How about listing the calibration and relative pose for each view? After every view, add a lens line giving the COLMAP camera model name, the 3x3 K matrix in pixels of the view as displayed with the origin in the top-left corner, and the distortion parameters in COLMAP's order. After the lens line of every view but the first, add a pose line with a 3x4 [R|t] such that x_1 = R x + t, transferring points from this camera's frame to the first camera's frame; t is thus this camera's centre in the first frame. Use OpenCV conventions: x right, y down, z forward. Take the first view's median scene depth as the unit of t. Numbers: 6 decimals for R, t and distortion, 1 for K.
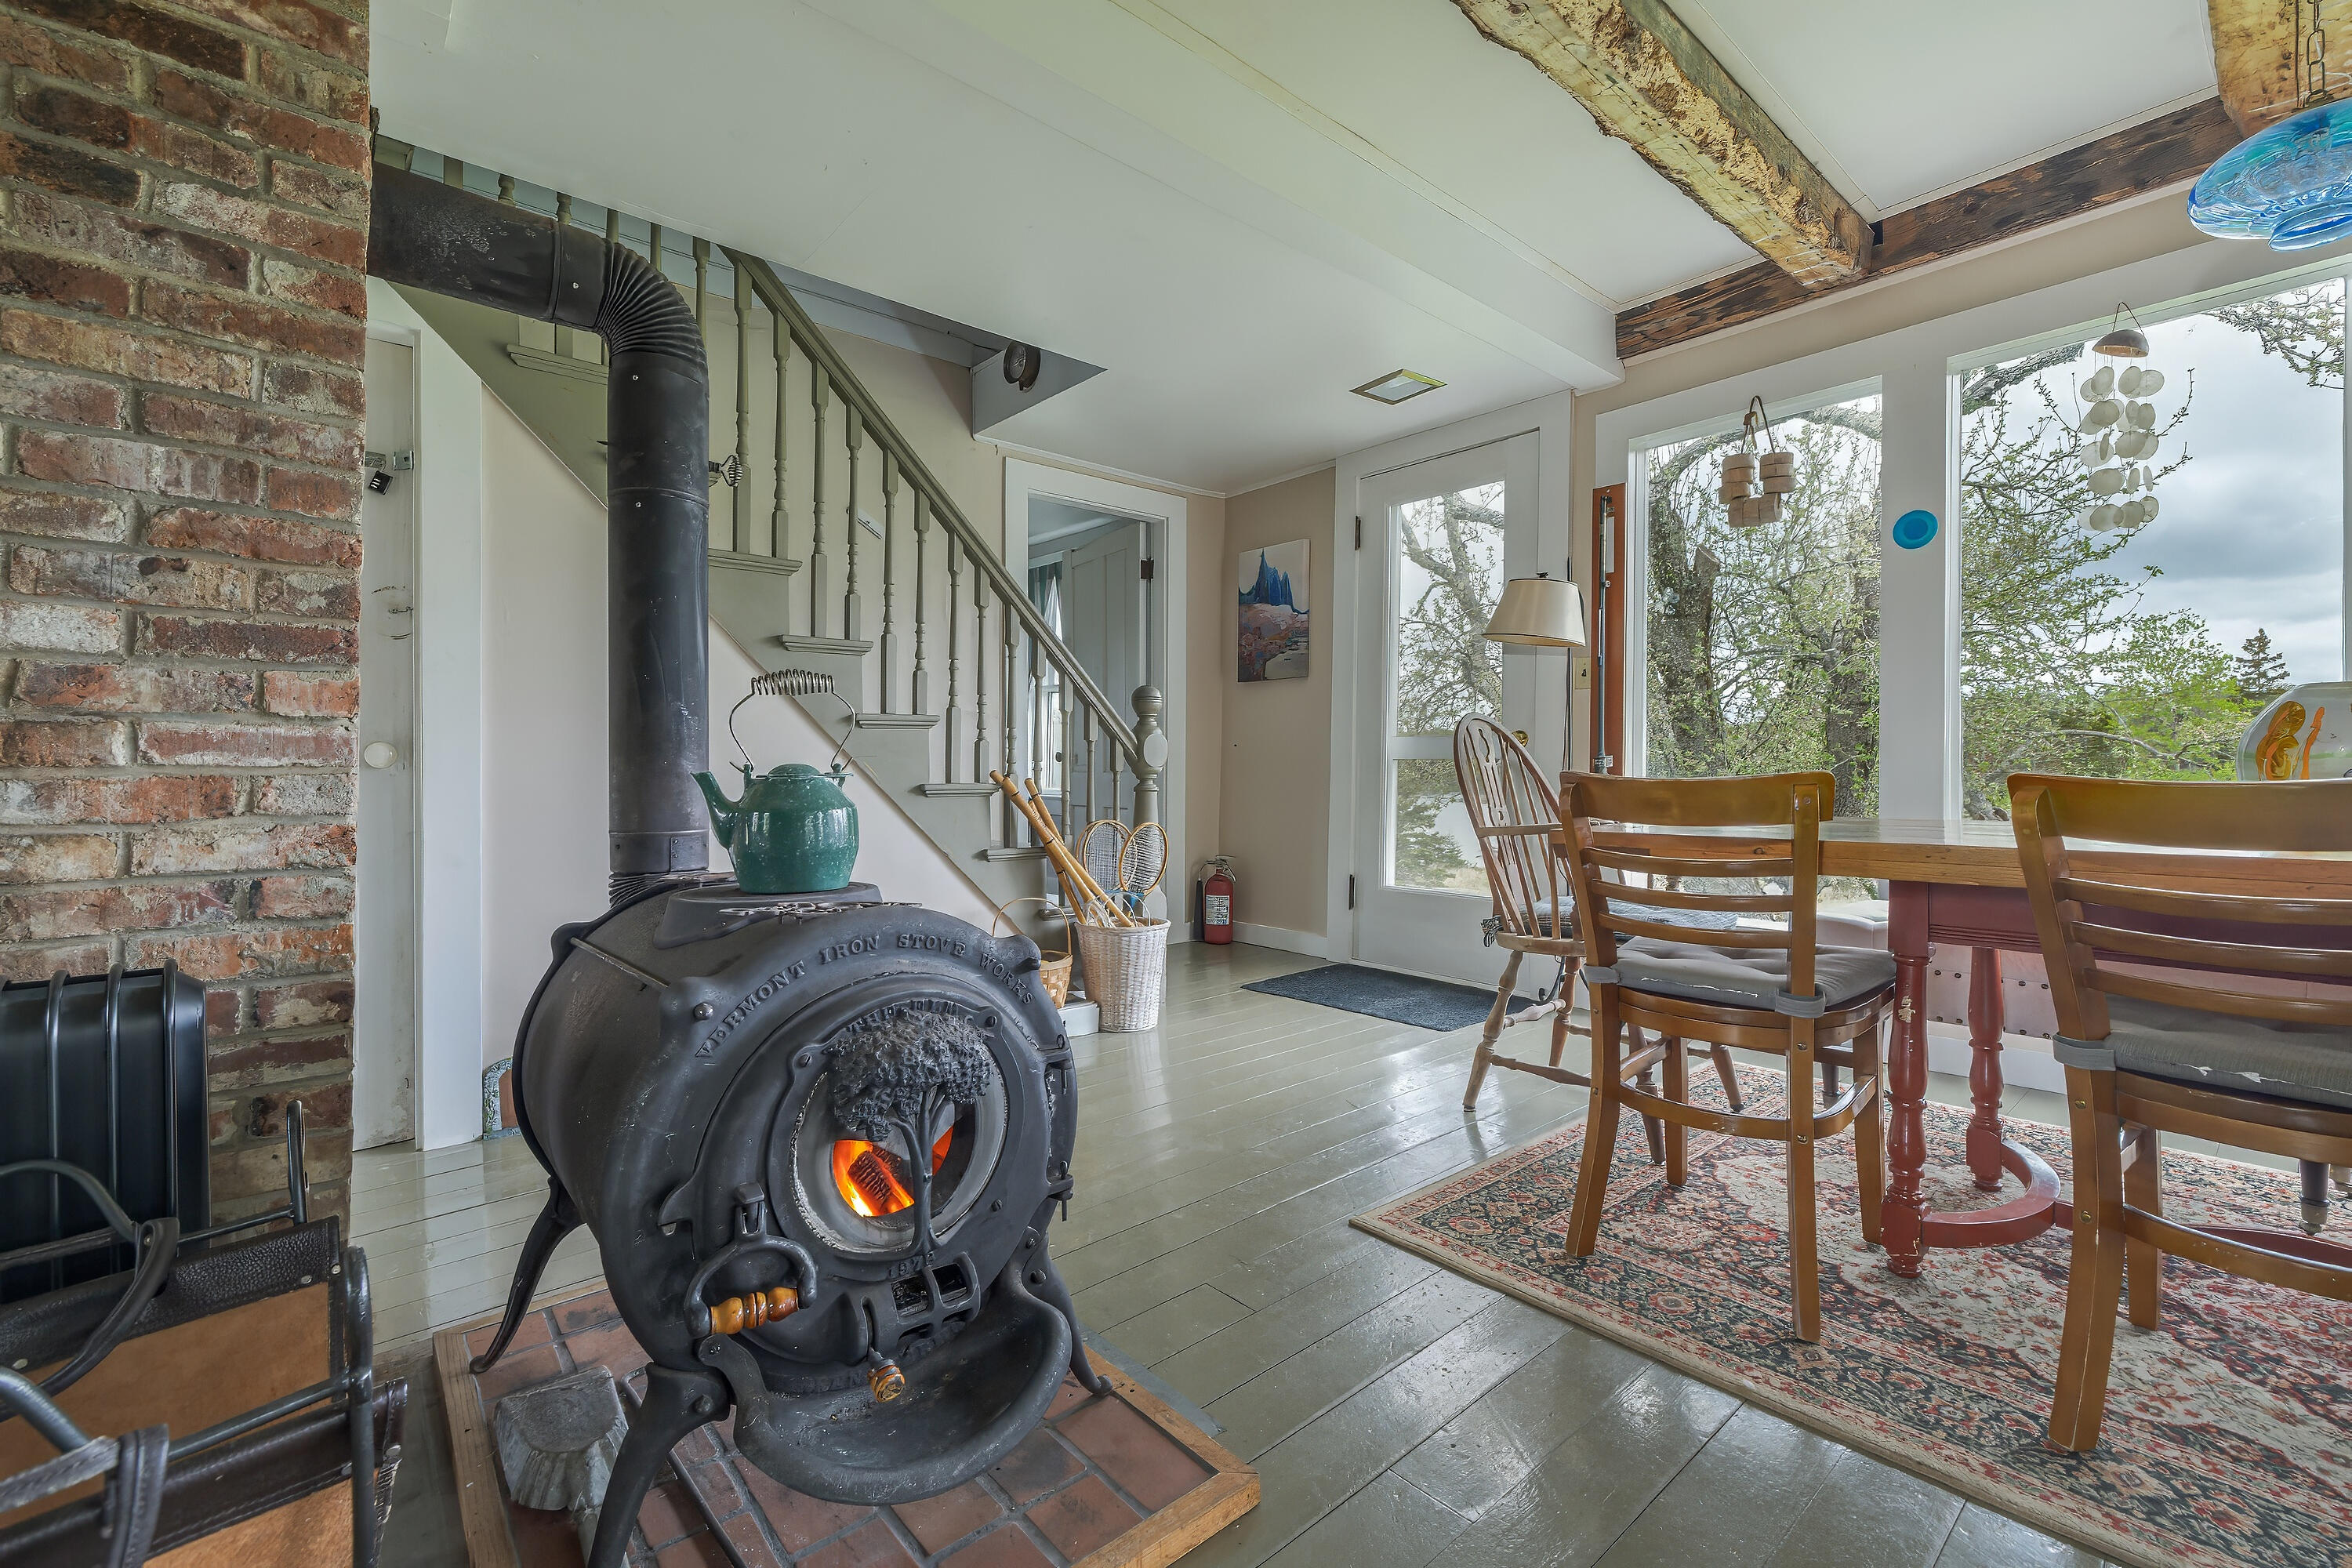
lens RADIAL K [[1001.7, 0, 1174.3], [0, 1001.7, 770.4], [0, 0, 1]] dist [0.002022, -0.000750]
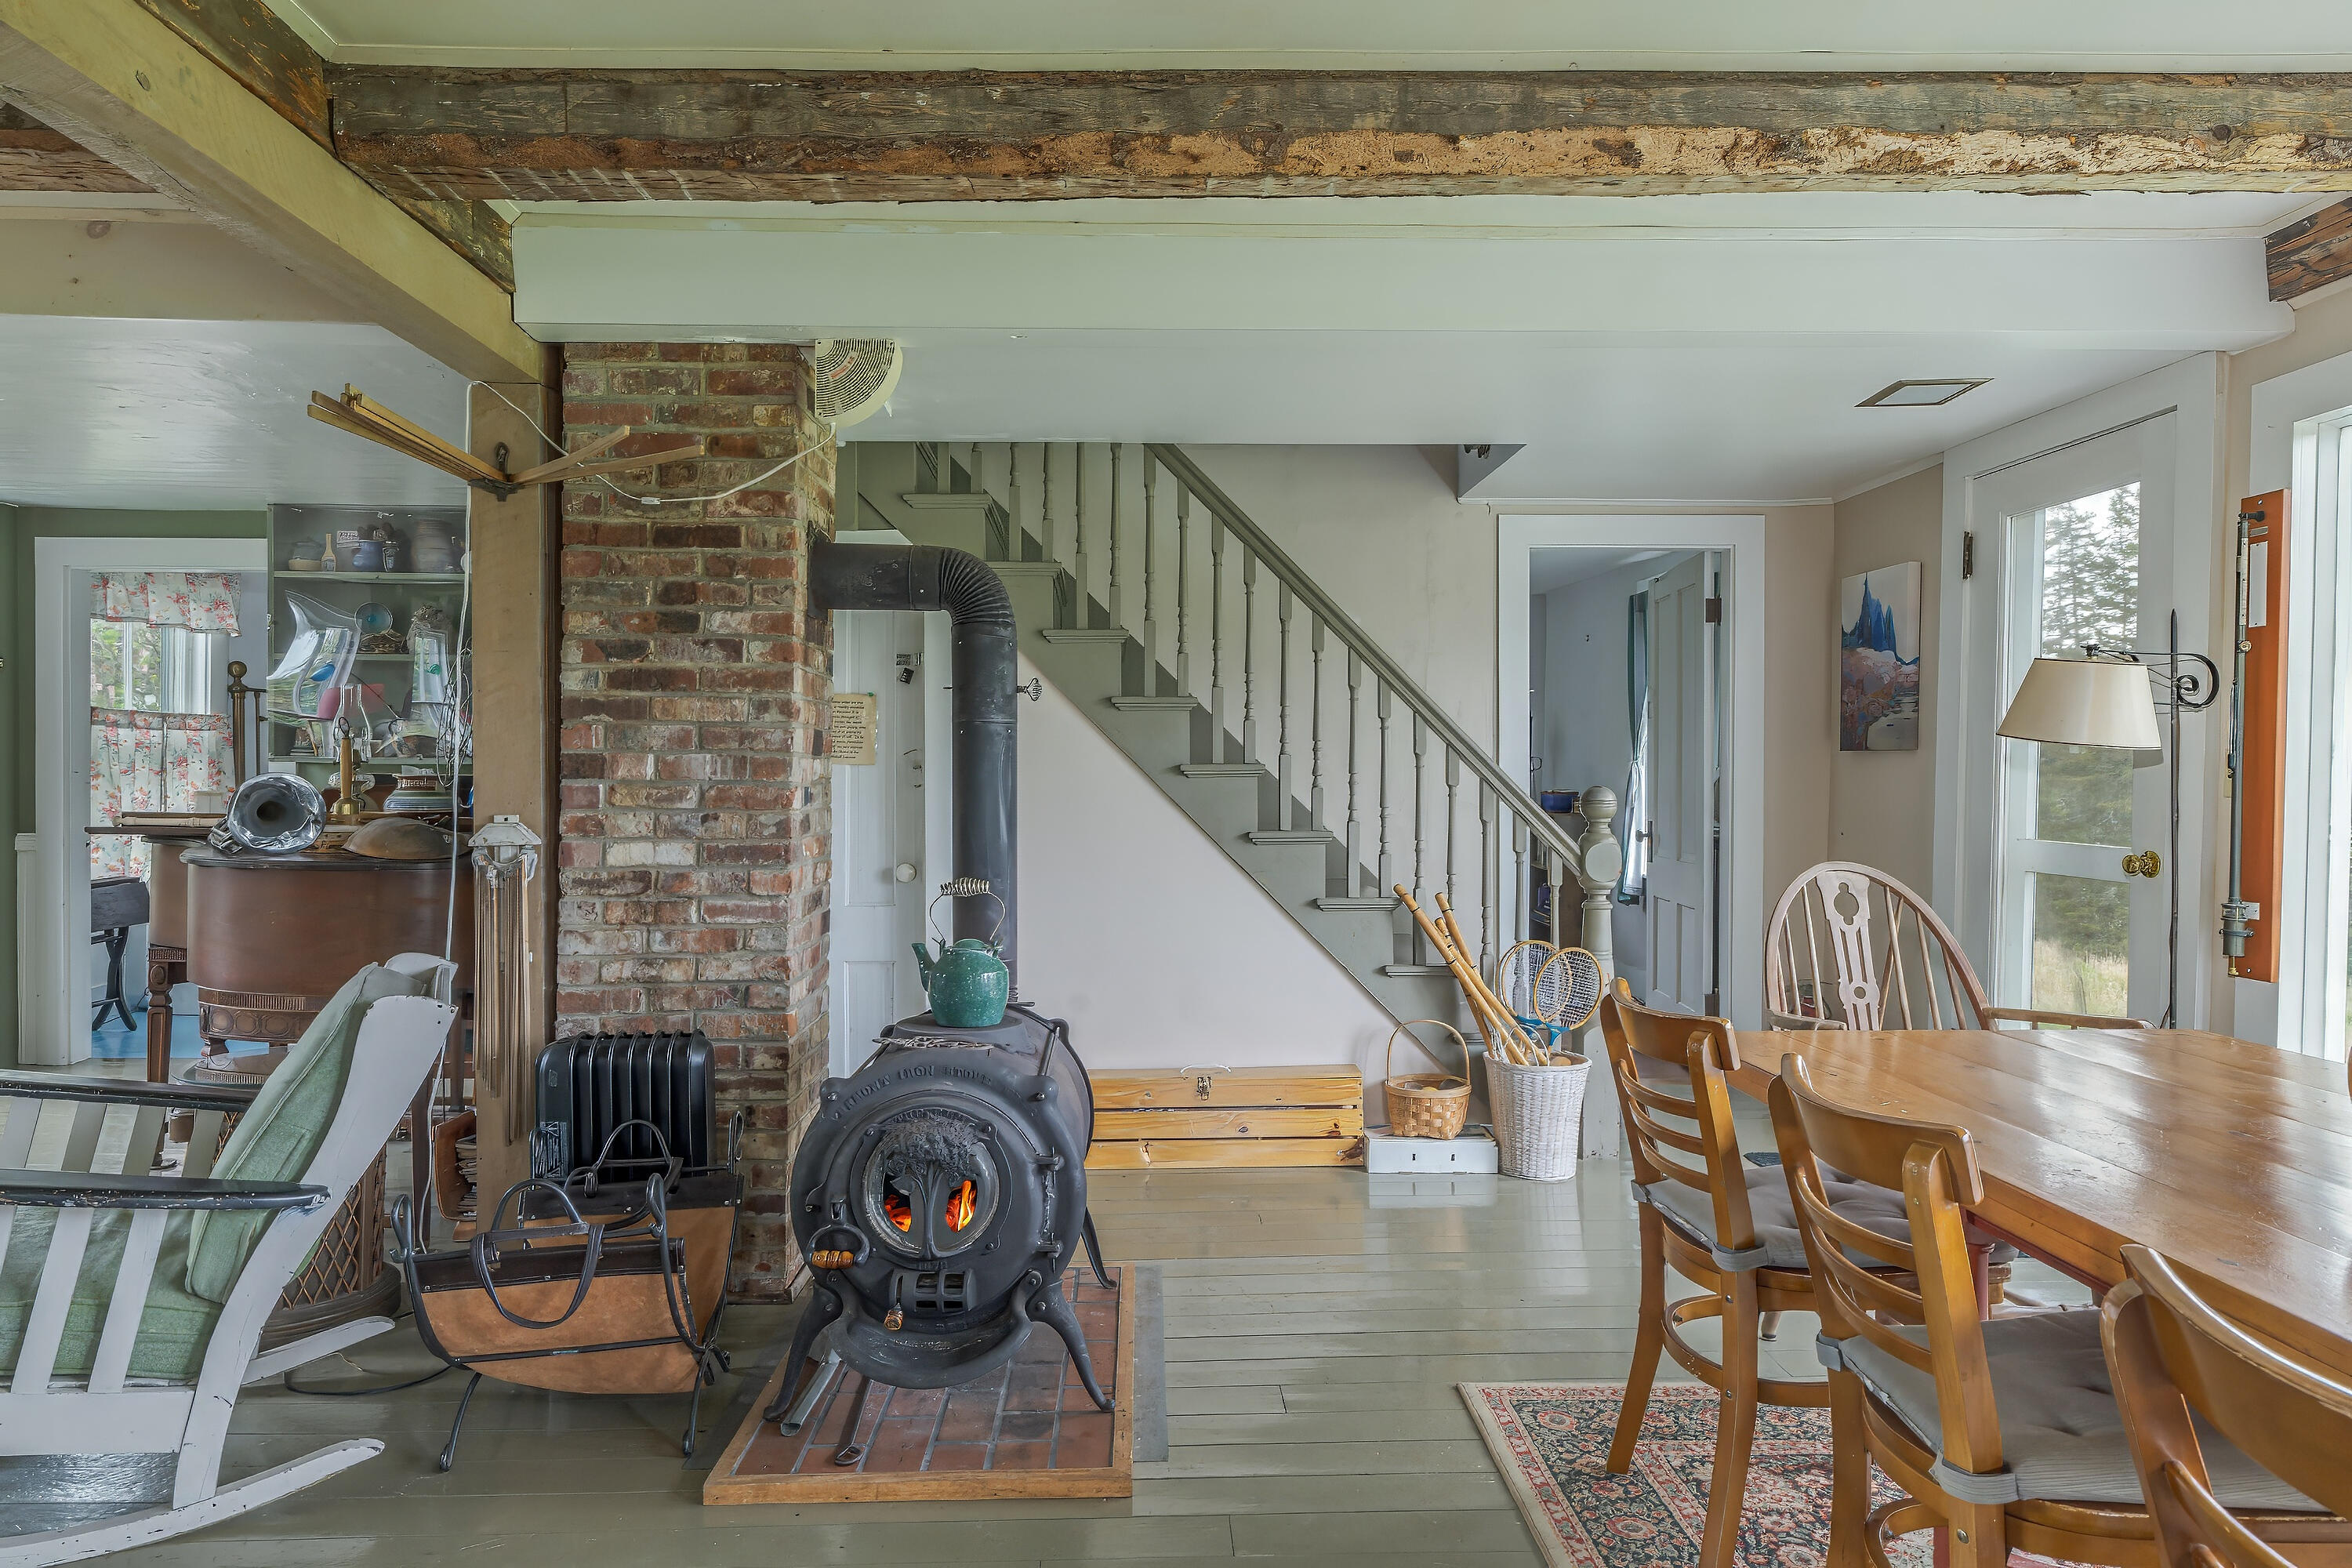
lens RADIAL K [[1382.8, 0, 1175.3], [0, 1382.8, 779.4], [0, 0, 1]] dist [0.011771, -0.000132]
pose [[0.776694, 0.005385, -0.629855, 1.258995], [-0.000758, 0.999971, 0.007614, -0.283344], [0.629878, -0.005436, 0.776675, -0.453589]]
